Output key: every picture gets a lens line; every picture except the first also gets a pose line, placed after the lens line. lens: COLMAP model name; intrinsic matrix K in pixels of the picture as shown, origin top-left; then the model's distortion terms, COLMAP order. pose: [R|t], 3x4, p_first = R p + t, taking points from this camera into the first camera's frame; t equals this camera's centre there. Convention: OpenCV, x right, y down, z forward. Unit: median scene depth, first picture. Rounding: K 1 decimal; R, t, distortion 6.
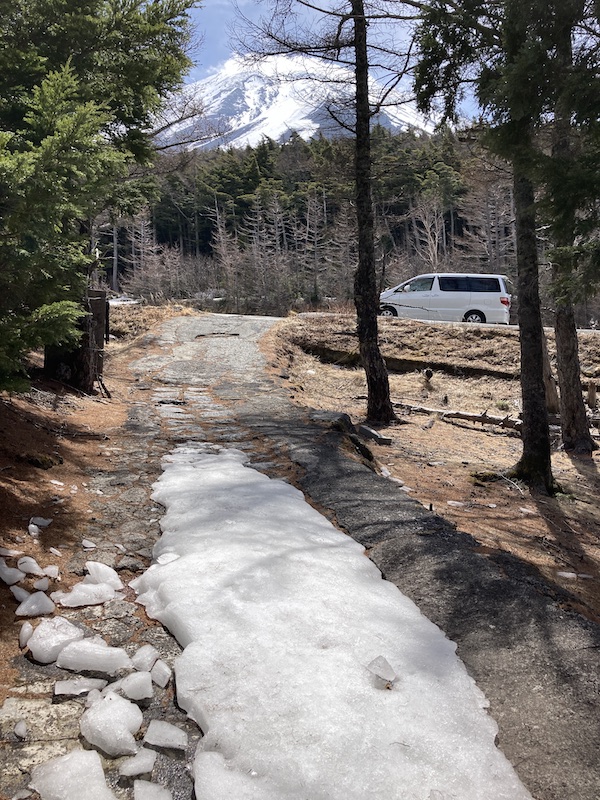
lens RADIAL K [[641.3, 0, 303.0], [0, 641.3, 399.5], [0, 0, 1]] dist [0.053111, -0.001190]
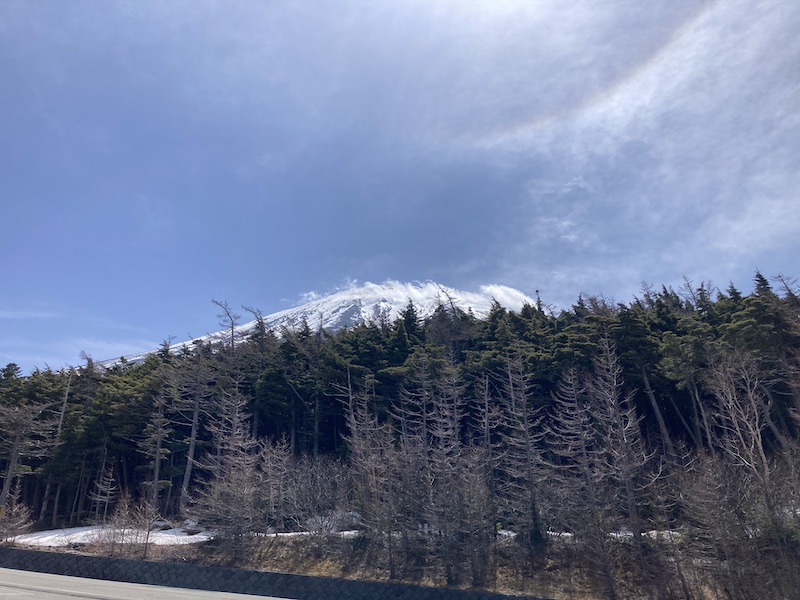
lens RADIAL K [[641.3, 0, 401.3], [0, 641.3, 297.1], [0, 0, 1]] dist [0.053111, -0.001190]
pose [[0.999856, -0.002202, -0.016835, -0.066500], [-0.005525, 0.895382, -0.445265, -0.077771], [0.016054, 0.445294, 0.895240, 0.348253]]
